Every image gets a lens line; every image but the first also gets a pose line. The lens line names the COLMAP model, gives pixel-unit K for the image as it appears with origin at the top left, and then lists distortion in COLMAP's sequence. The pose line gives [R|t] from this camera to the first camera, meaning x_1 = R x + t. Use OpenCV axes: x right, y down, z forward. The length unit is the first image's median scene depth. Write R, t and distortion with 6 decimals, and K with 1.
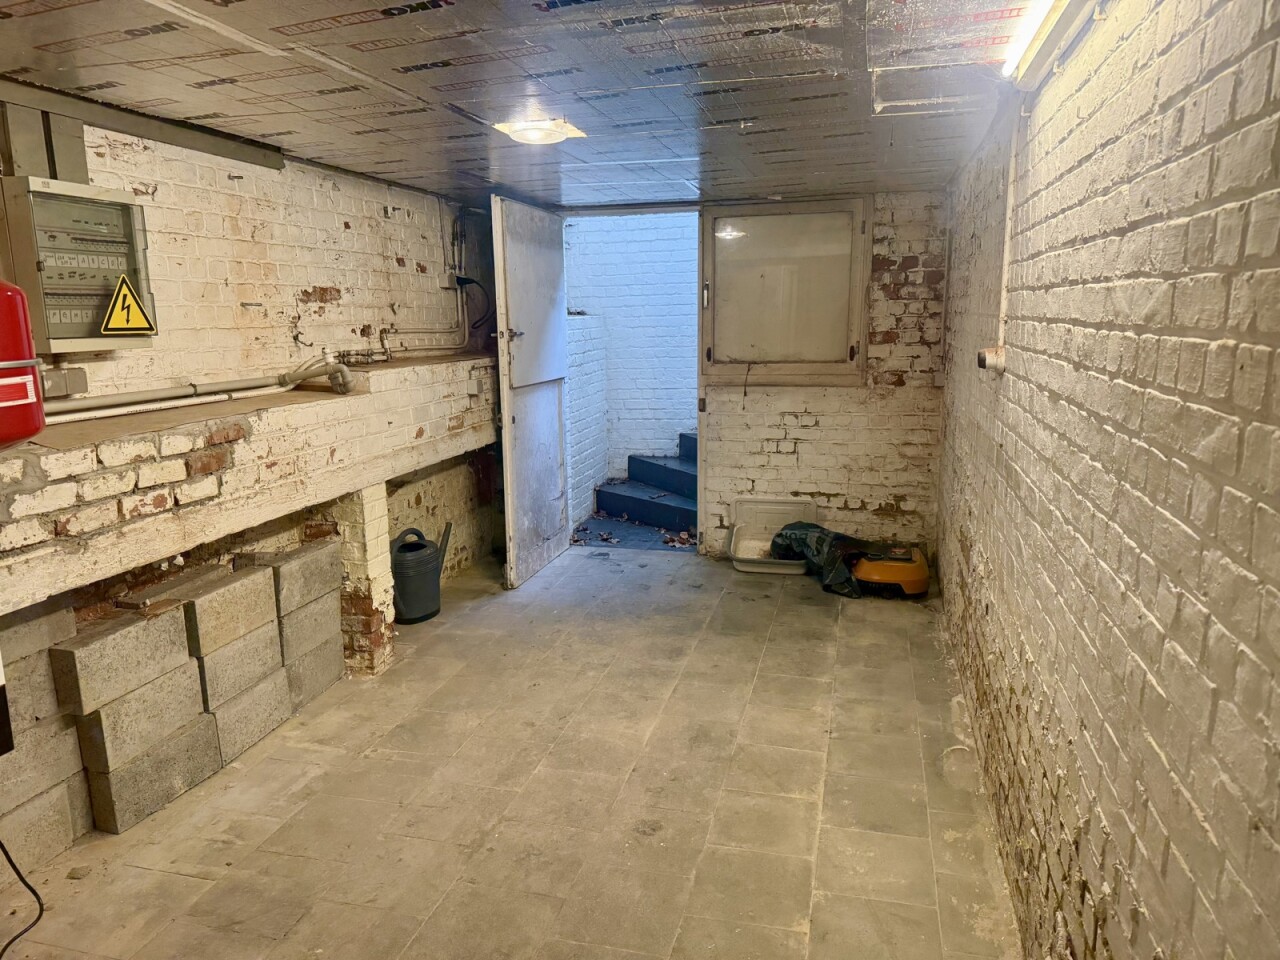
lens RADIAL K [[896.8, 0, 637.8], [0, 896.8, 481.5], [0, 0, 1]] dist [0.182245, -0.339888]
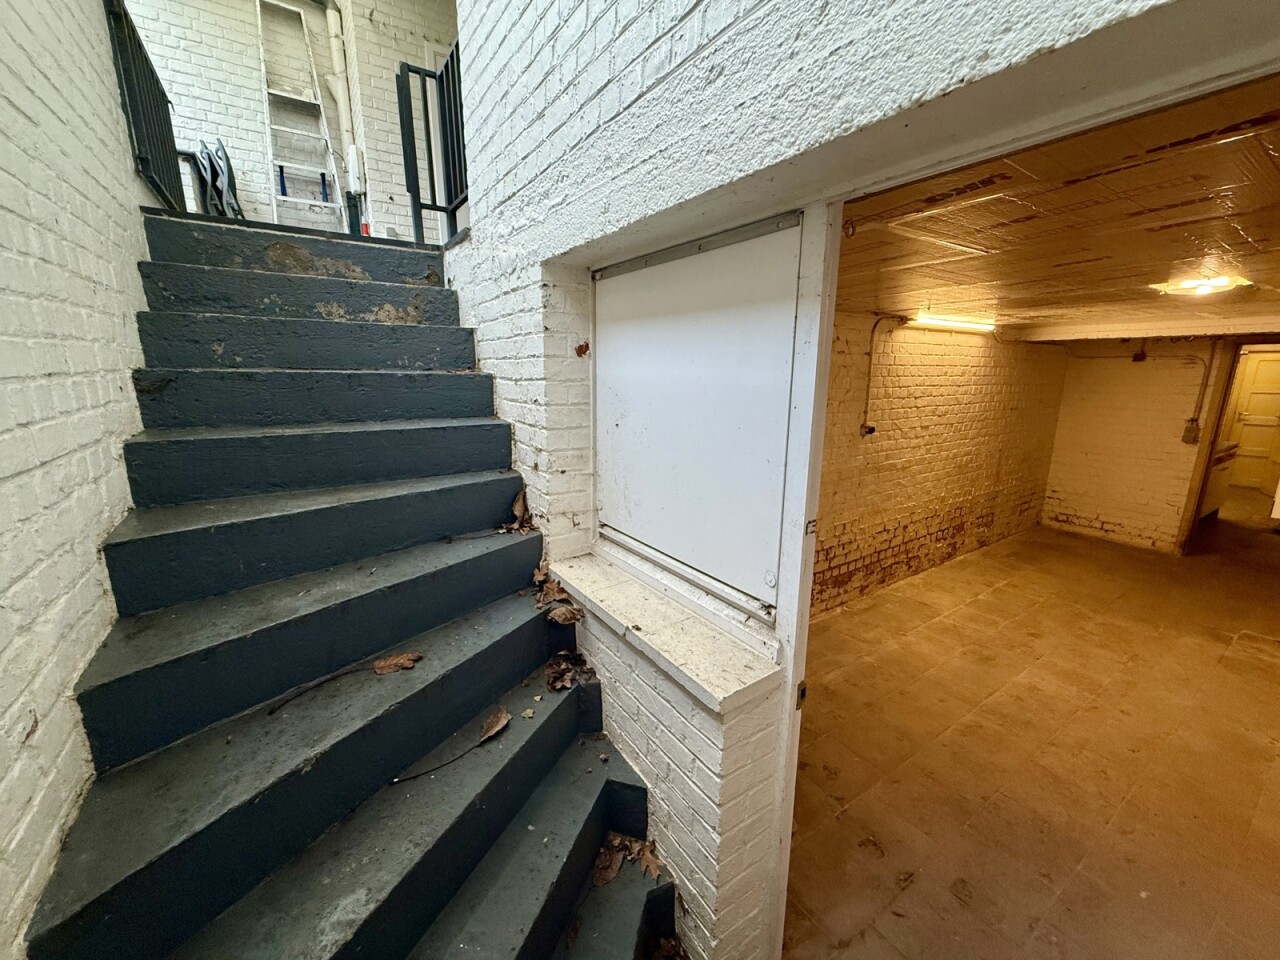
lens RADIAL K [[511.9, 0, 636.0], [0, 511.9, 480.2], [0, 0, 1]] dist [0.005113, -0.000661]
pose [[-0.743958, -0.145552, 0.652182, -0.022740], [0.123921, 0.929009, 0.348693, -0.461838], [-0.656636, 0.340232, -0.673106, 1.981924]]
